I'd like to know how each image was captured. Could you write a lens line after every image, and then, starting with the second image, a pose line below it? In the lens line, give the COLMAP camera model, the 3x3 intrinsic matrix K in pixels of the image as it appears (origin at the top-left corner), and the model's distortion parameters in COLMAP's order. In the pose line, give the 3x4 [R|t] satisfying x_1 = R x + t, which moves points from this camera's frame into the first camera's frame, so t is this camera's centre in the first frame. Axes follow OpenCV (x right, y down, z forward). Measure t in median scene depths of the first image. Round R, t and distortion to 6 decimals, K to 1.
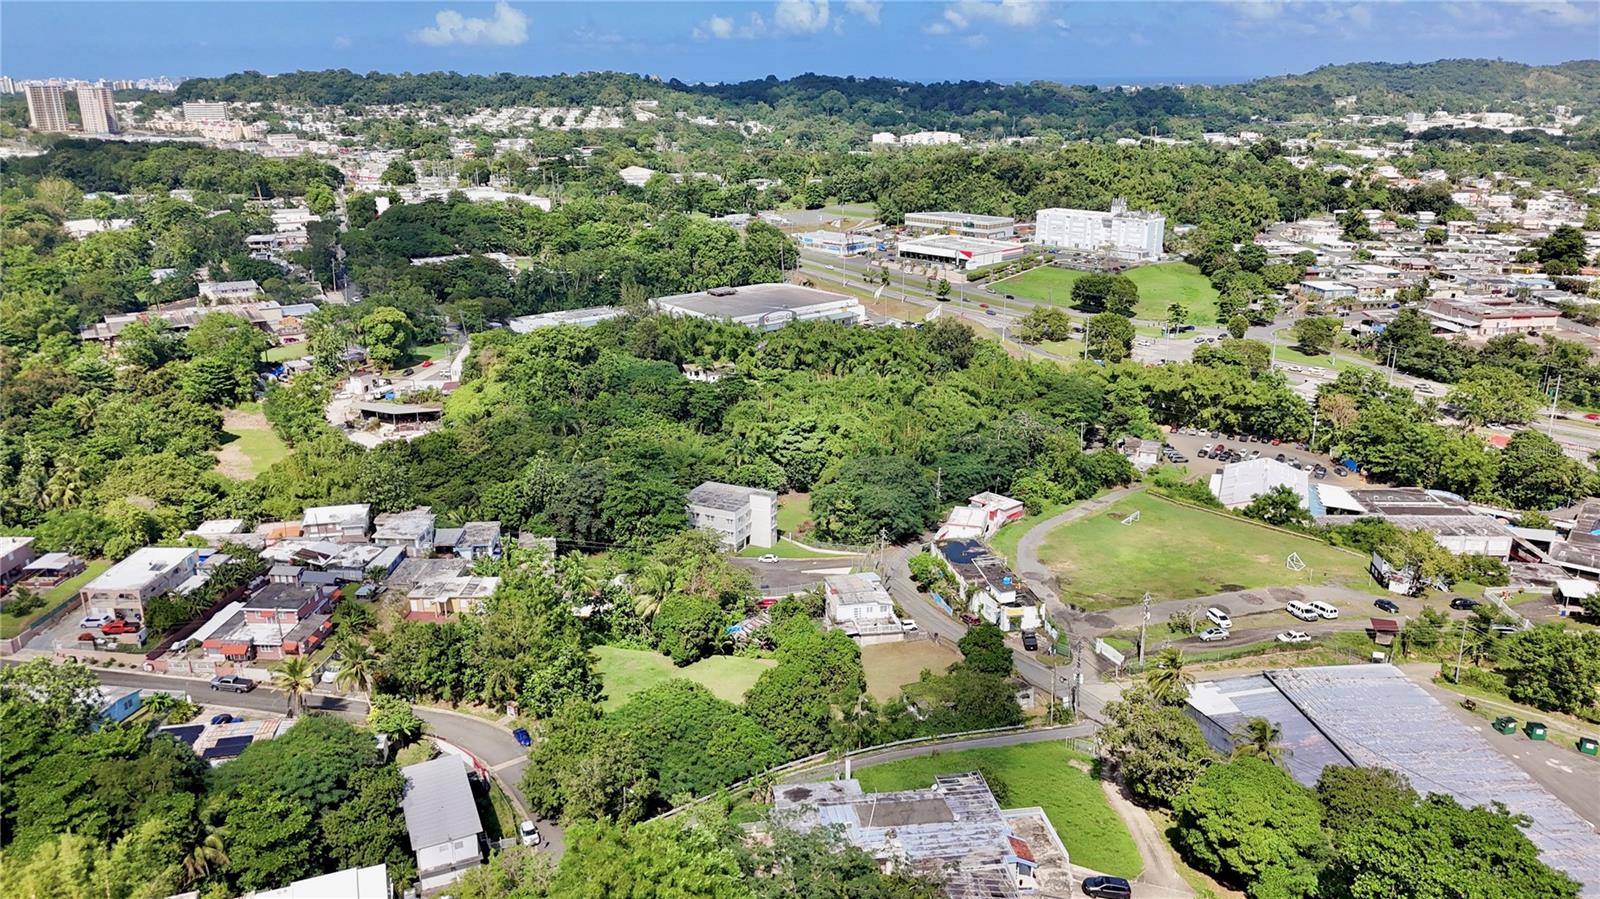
lens RADIAL K [[1177.5, 0, 799.4], [0, 1177.5, 454.8], [0, 0, 1]] dist [0.090520, -0.103473]
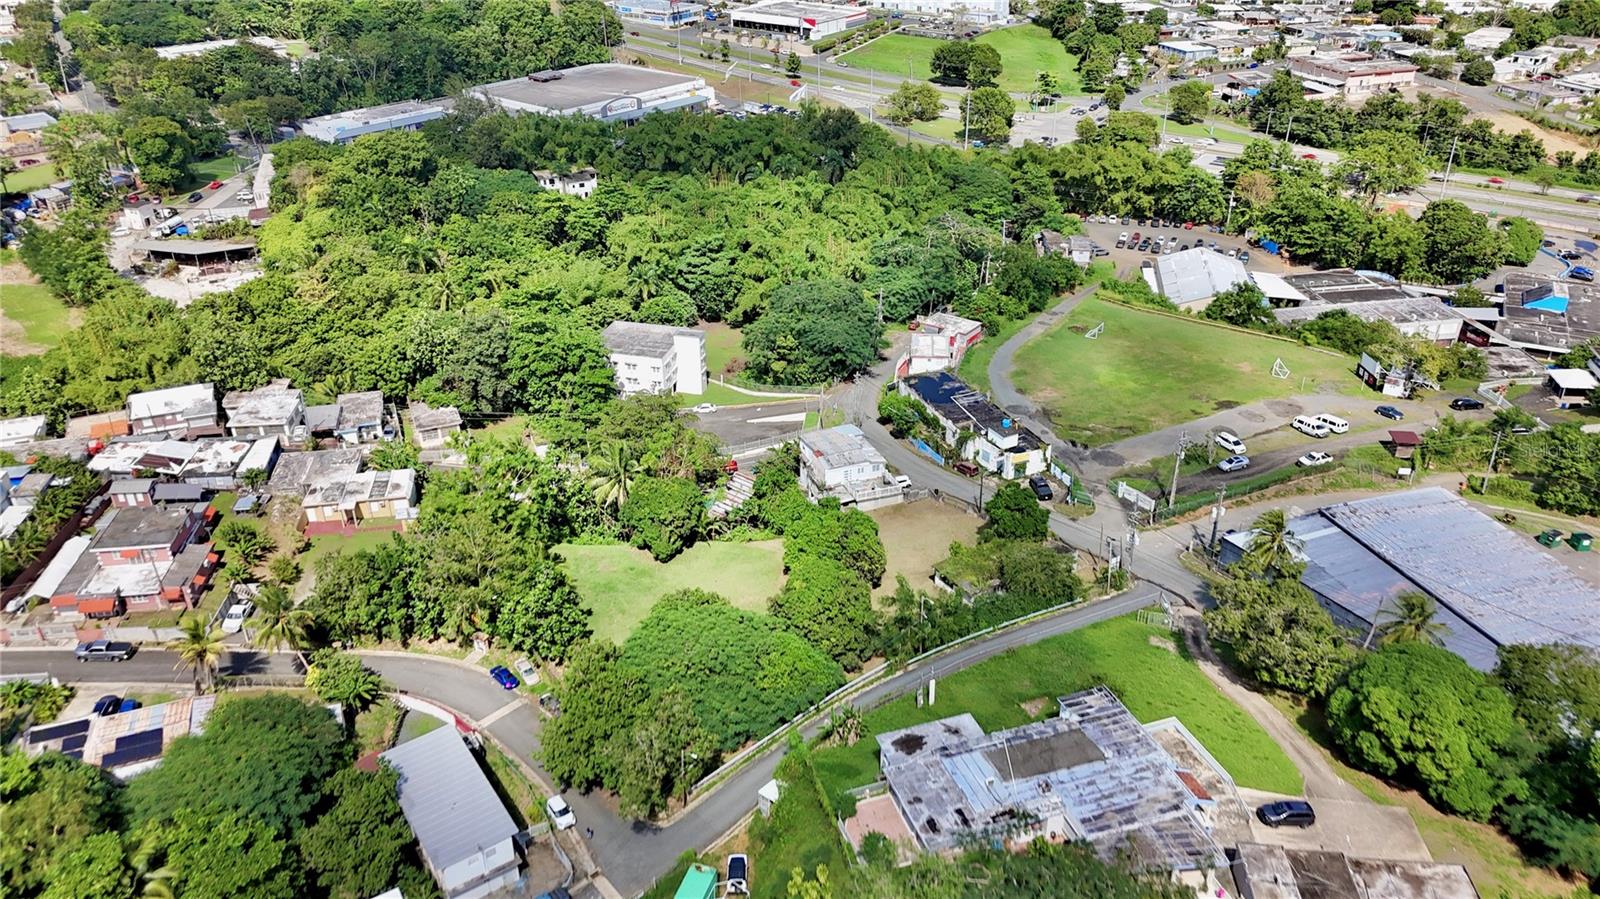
lens RADIAL K [[1177.5, 0, 799.4], [0, 1177.5, 454.8], [0, 0, 1]] dist [0.090520, -0.103473]
pose [[0.982191, -0.091833, 0.163914, -0.104691], [0.060037, 0.980074, 0.189341, -0.039878], [-0.178036, -0.176128, 0.968133, 0.131855]]
